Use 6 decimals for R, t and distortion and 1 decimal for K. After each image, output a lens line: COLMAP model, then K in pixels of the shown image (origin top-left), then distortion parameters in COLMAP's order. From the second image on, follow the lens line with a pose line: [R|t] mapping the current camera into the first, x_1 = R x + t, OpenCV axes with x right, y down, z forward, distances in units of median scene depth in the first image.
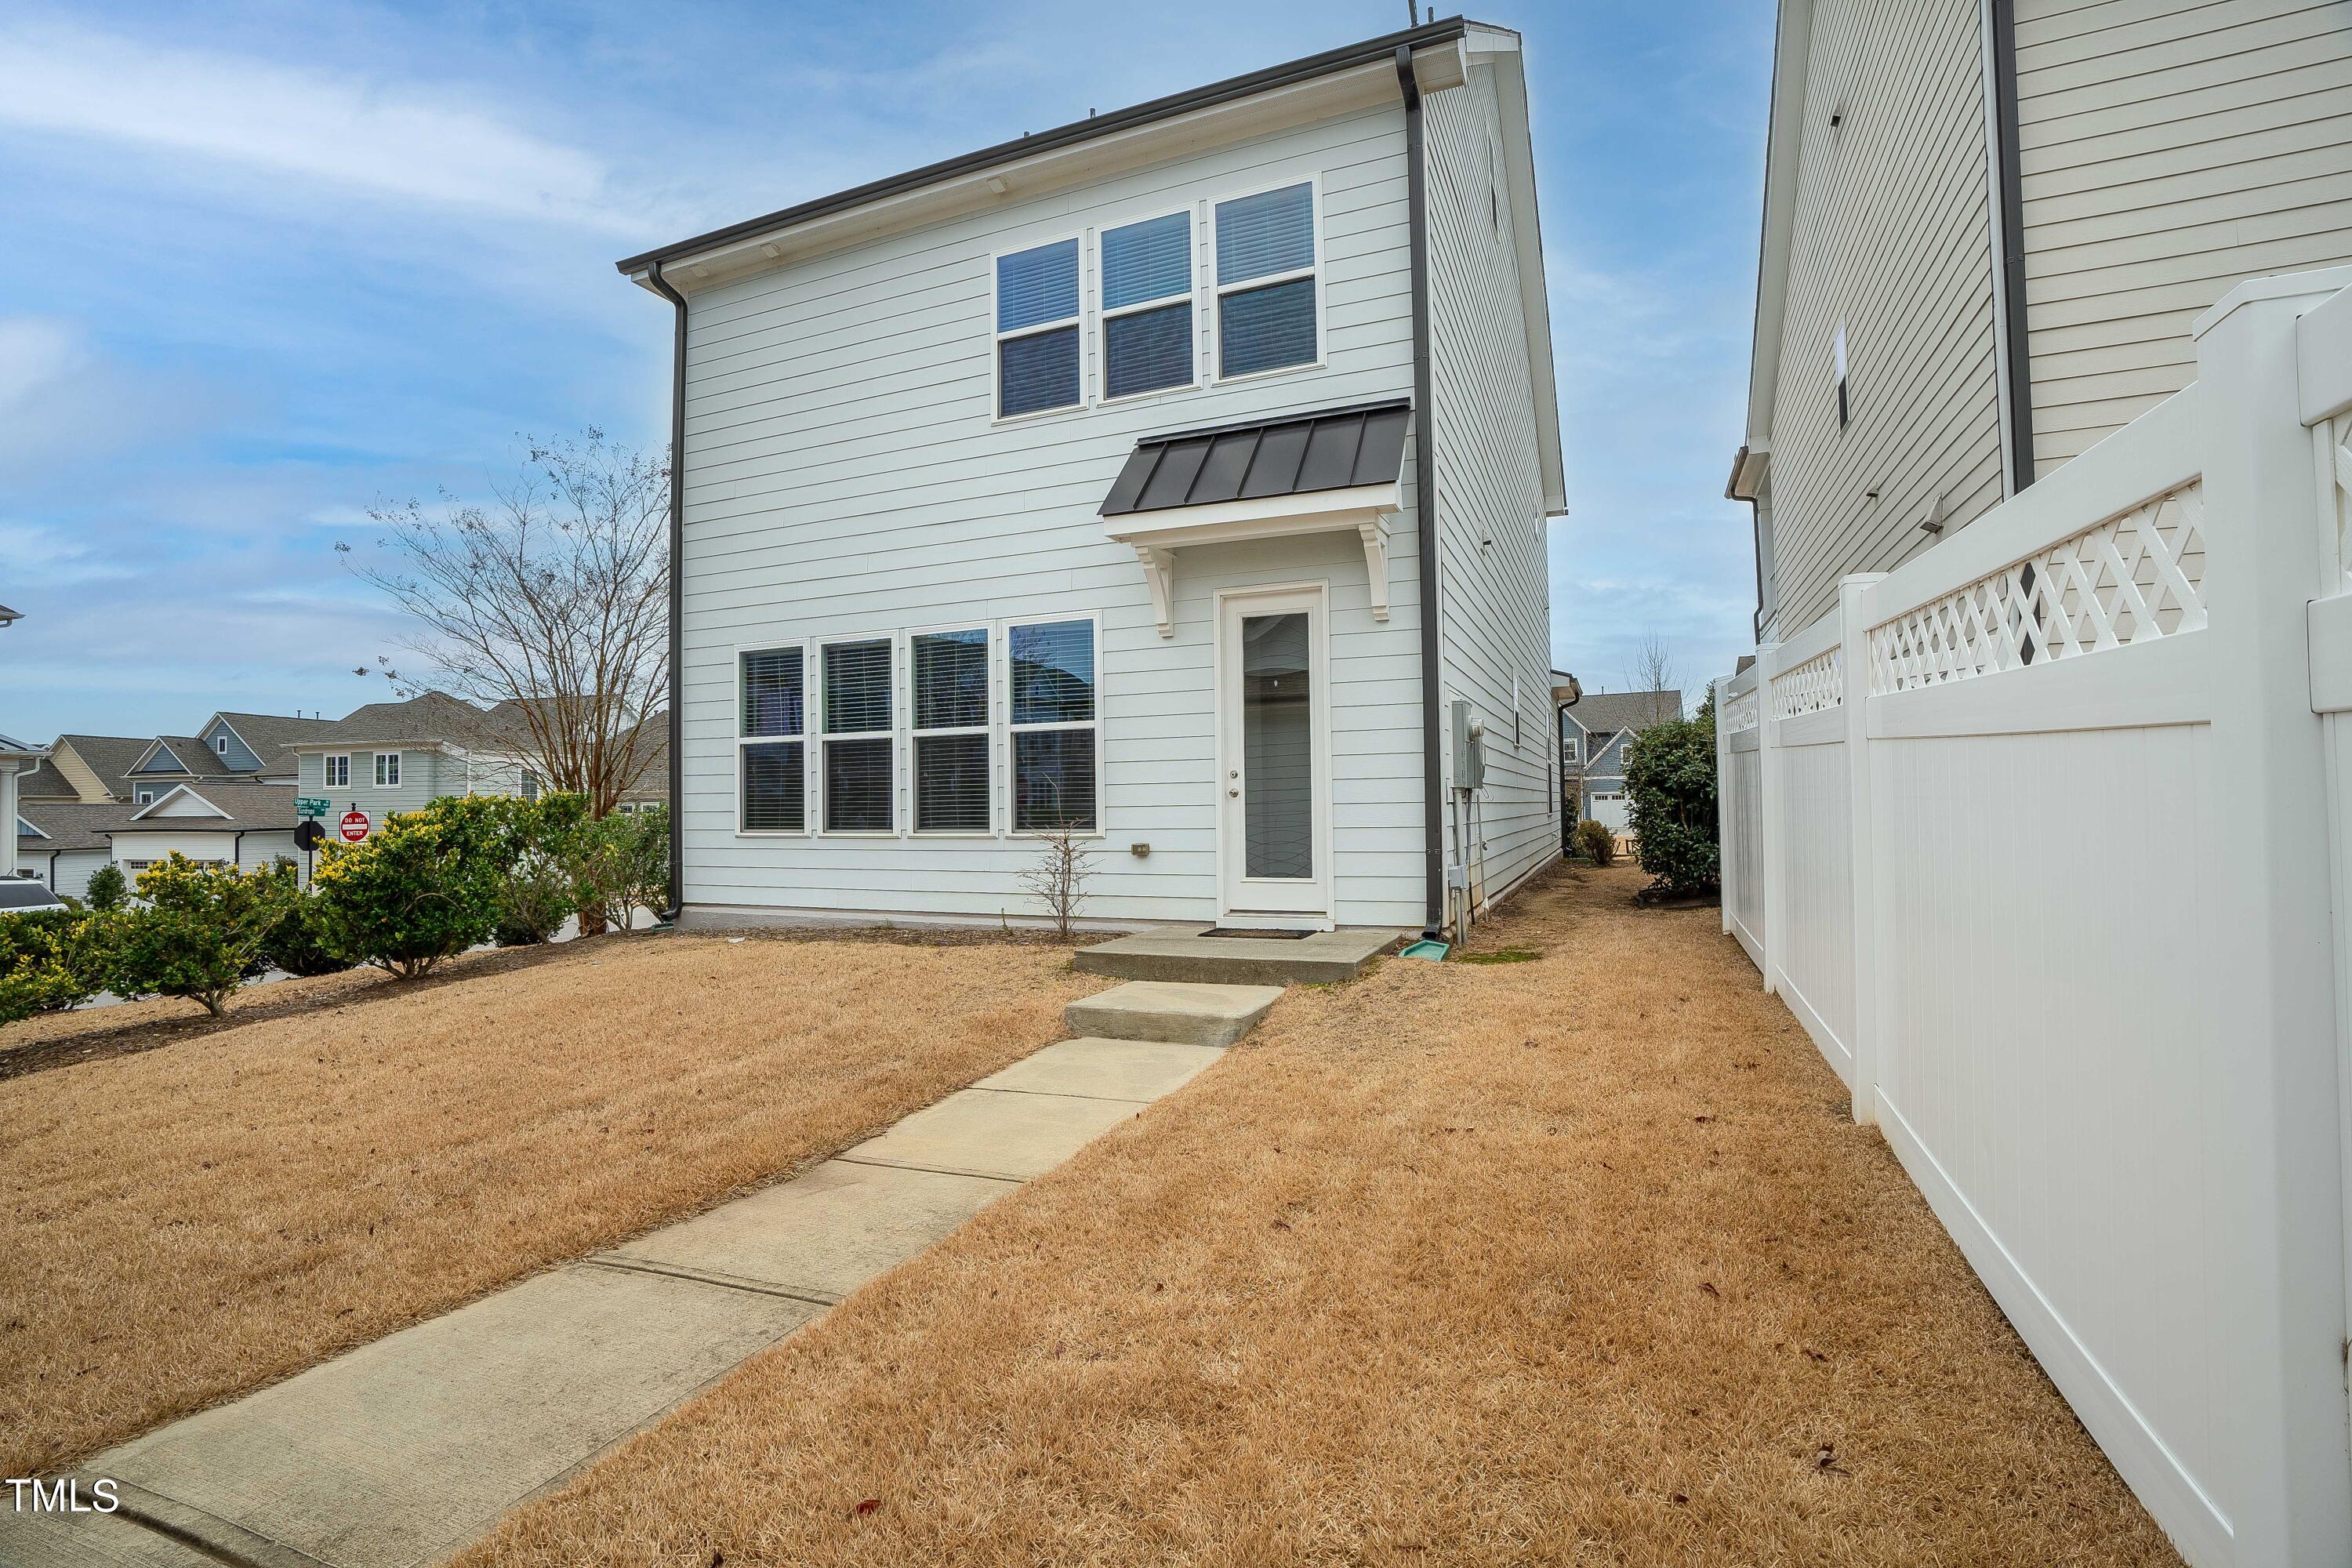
lens RADIAL K [[1086.8, 0, 1172.9], [0, 1086.8, 787.1], [0, 0, 1]] dist [-0.056904, 0.010713]
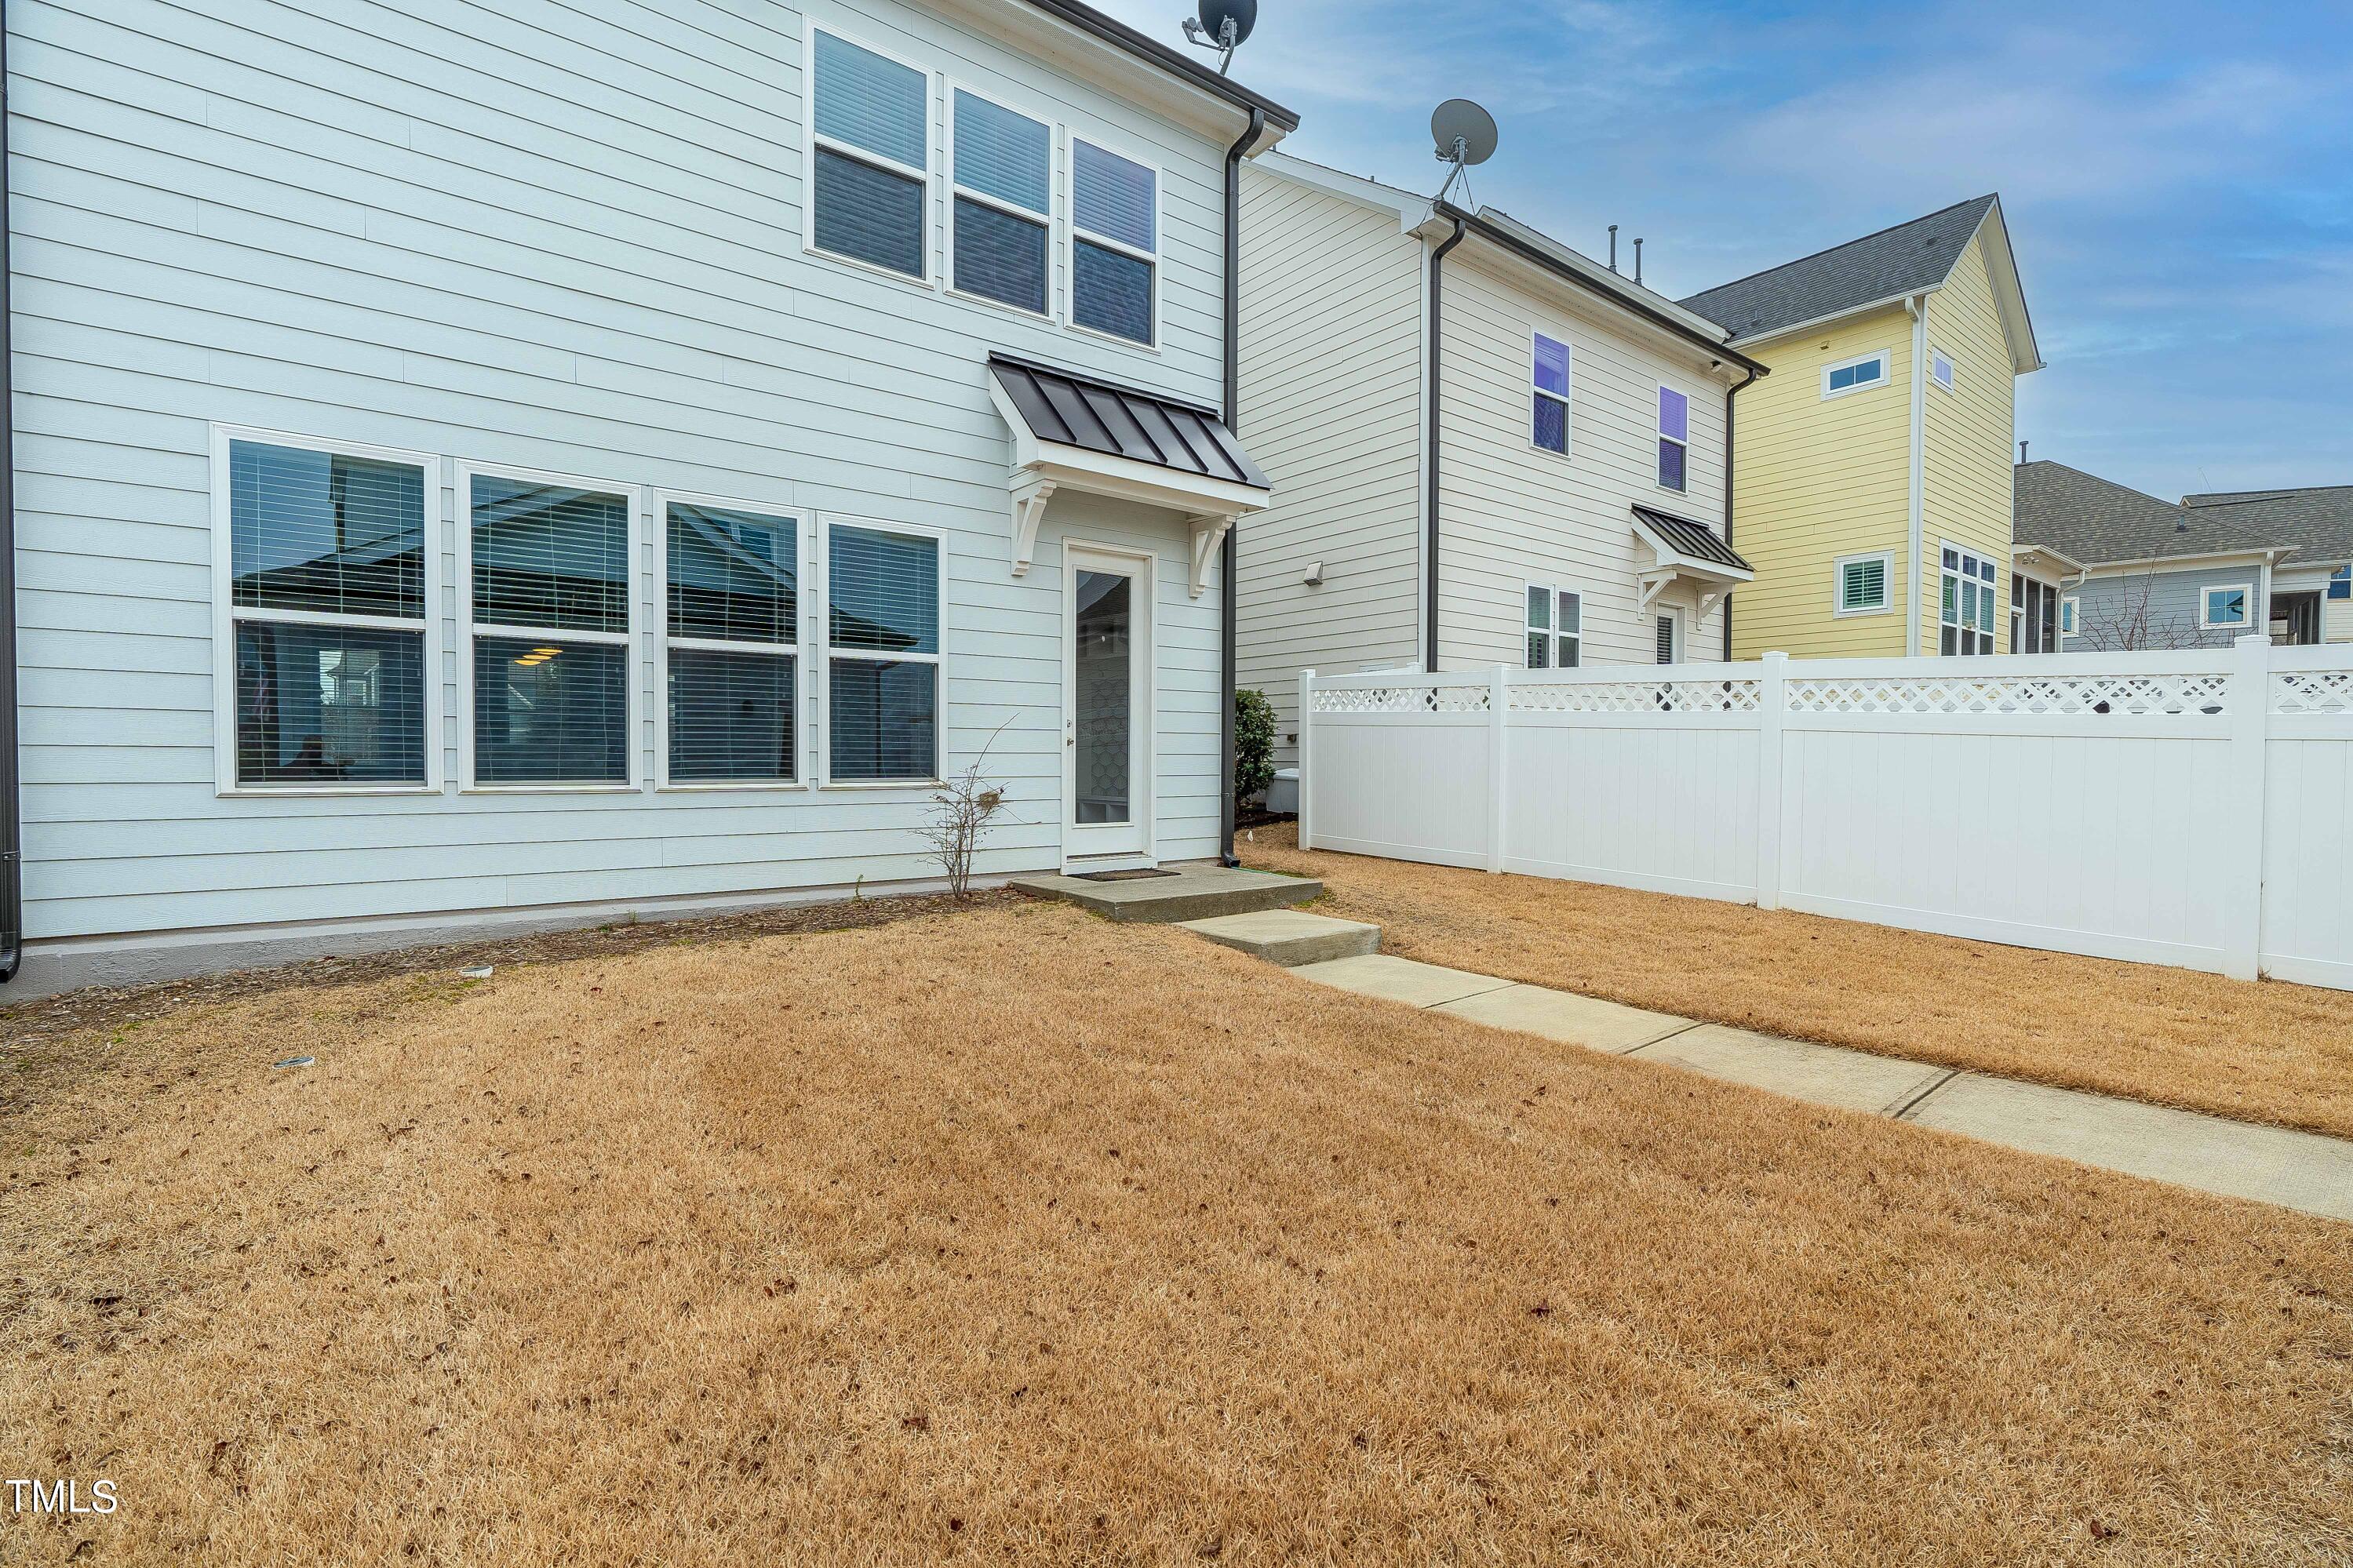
lens RADIAL K [[1057.4, 0, 1174.8], [0, 1057.4, 784.2], [0, 0, 1]] dist [-0.001047, 0.000070]
pose [[0.496065, -0.007604, 0.868252, -0.745732], [-0.028286, 0.999289, 0.024912, 0.017709], [-0.867824, -0.036918, 0.495498, 0.415433]]
